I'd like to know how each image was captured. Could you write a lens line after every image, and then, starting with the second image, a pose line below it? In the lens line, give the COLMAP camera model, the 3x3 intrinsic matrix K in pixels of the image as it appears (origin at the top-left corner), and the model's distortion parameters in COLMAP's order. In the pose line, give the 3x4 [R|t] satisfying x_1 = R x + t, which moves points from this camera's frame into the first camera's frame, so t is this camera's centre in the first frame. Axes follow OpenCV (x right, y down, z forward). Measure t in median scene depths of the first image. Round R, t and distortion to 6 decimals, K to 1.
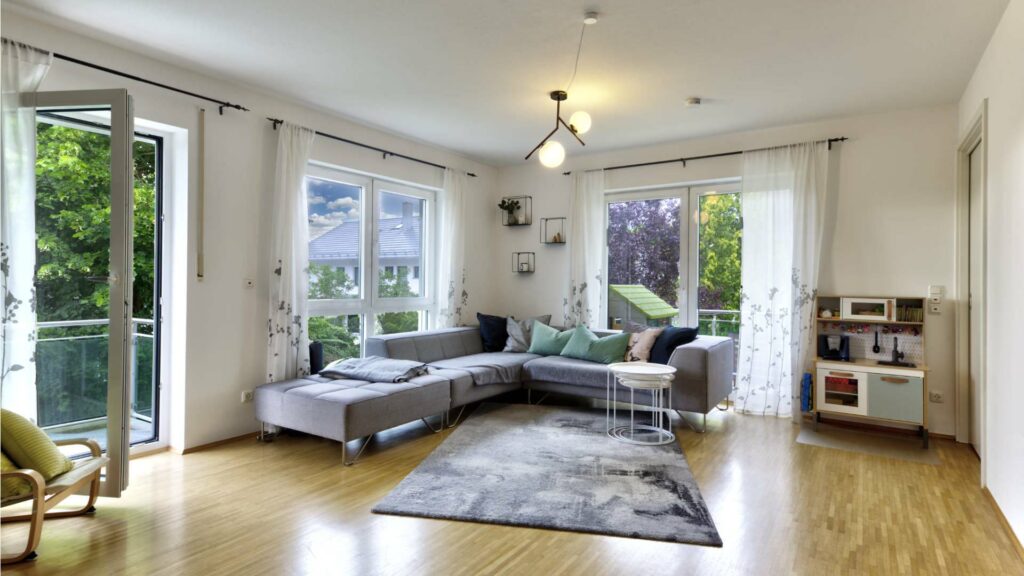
lens RADIAL K [[522.2, 0, 517.3], [0, 522.2, 275.6], [0, 0, 1]] dist [0.039314, 0.000211]
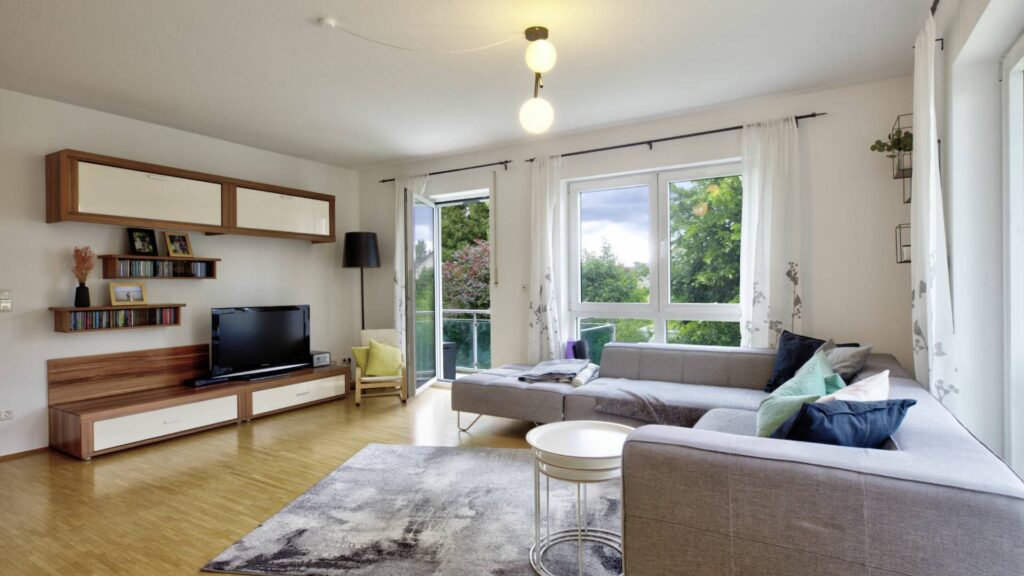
lens RADIAL K [[511.0, 0, 512.0], [0, 511.0, 288.0], [0, 0, 1]] dist [-0.002371, -0.000181]
pose [[0.040417, -0.004176, -0.999174, 0.931494], [0.022629, 0.999739, -0.003263, 0.021527], [0.998927, -0.022479, 0.040501, 1.085792]]
